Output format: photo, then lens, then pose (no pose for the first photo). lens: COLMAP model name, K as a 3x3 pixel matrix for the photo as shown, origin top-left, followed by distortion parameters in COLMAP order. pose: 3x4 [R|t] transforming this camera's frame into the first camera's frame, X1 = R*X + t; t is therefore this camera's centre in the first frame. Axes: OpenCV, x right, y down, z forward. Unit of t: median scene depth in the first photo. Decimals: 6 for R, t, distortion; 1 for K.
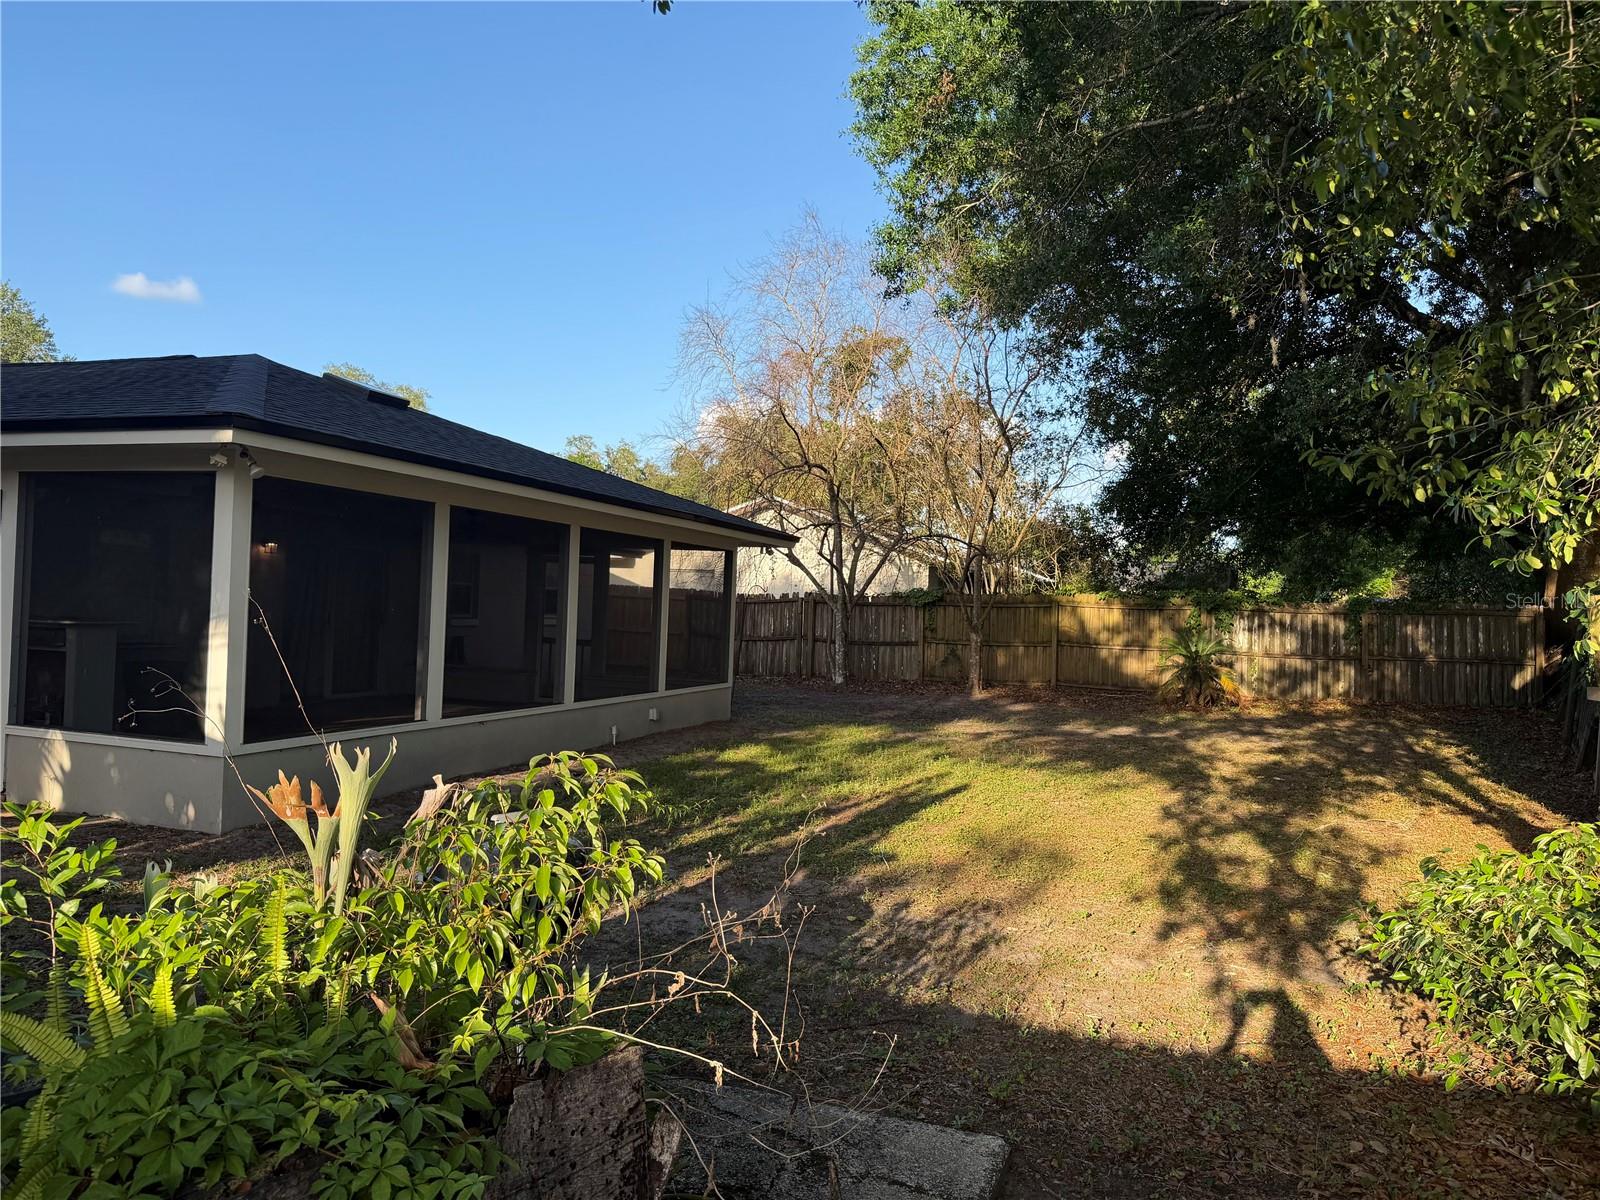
lens RADIAL K [[1120.0, 0, 802.5], [0, 1120.0, 617.4], [0, 0, 1]] dist [0.089415, -0.110079]
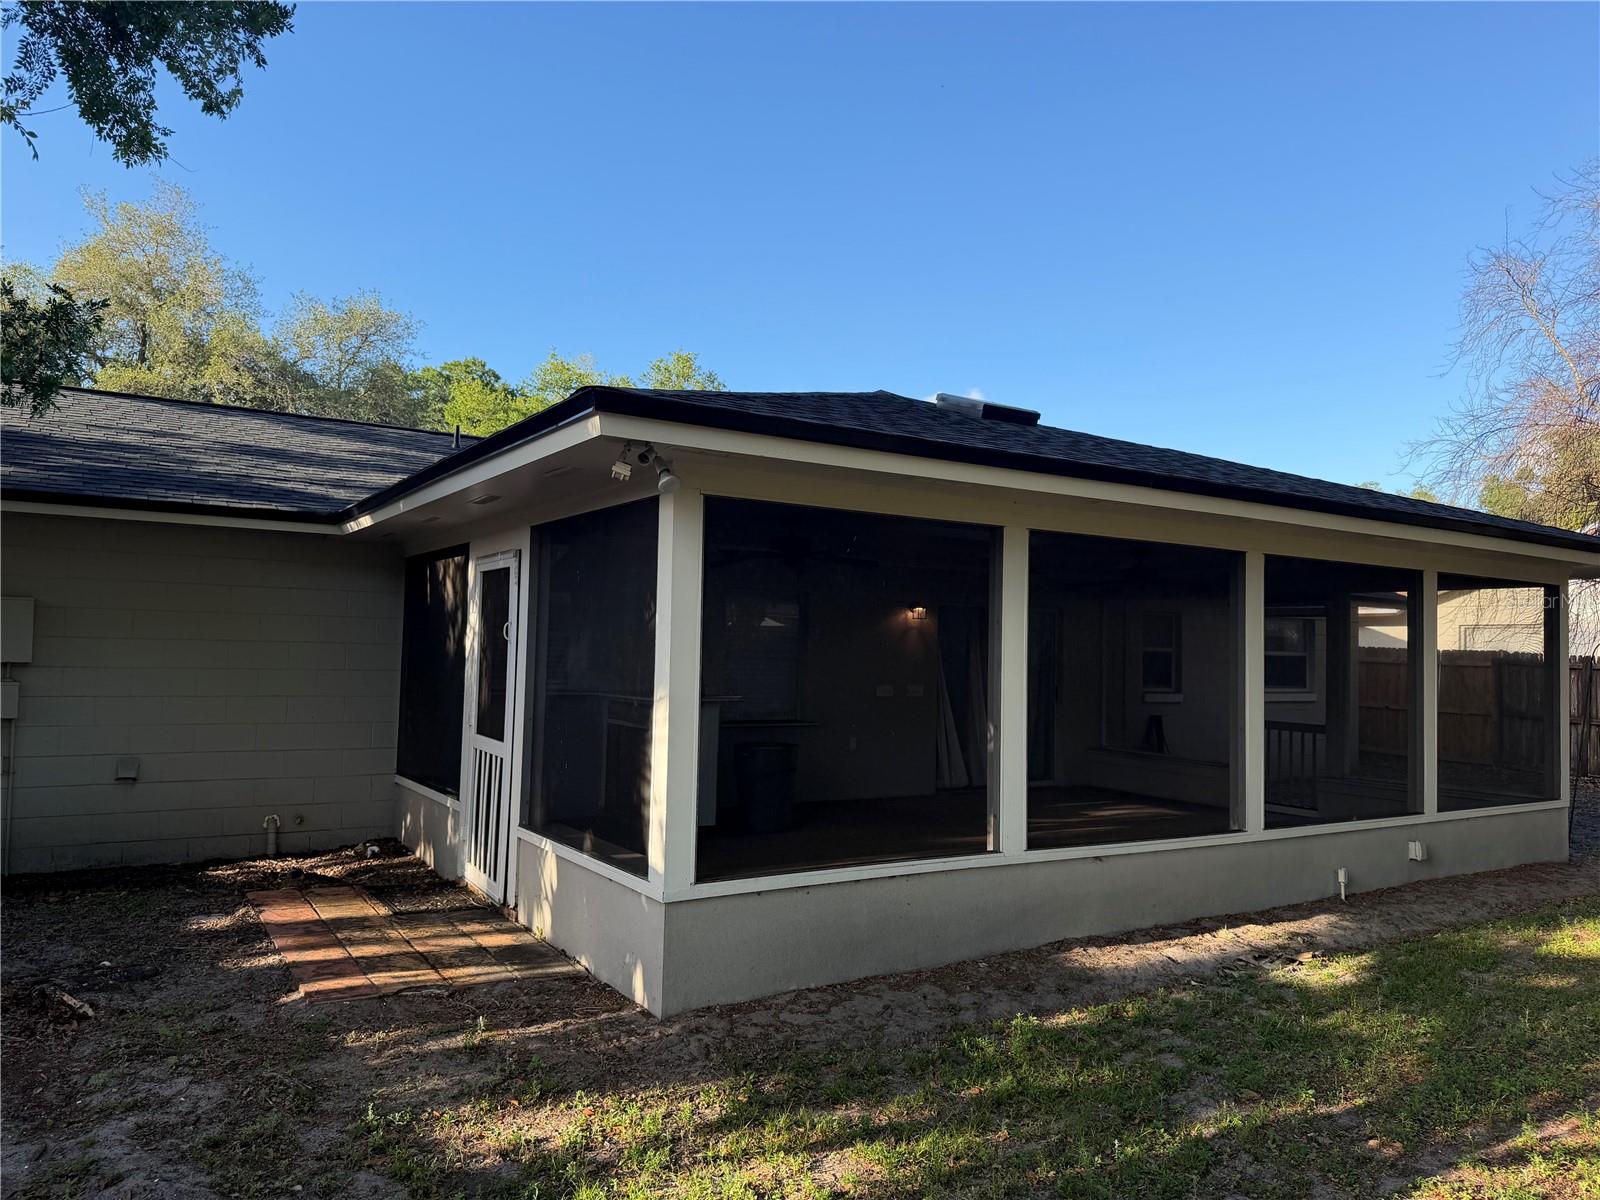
lens RADIAL K [[1120.0, 0, 802.5], [0, 1120.0, 617.4], [0, 0, 1]] dist [0.089415, -0.110079]
pose [[0.790721, -0.037817, -0.611007, -0.010475], [-0.000320, 0.998064, -0.062187, -0.004302], [0.612176, 0.049368, 0.789179, 0.293393]]
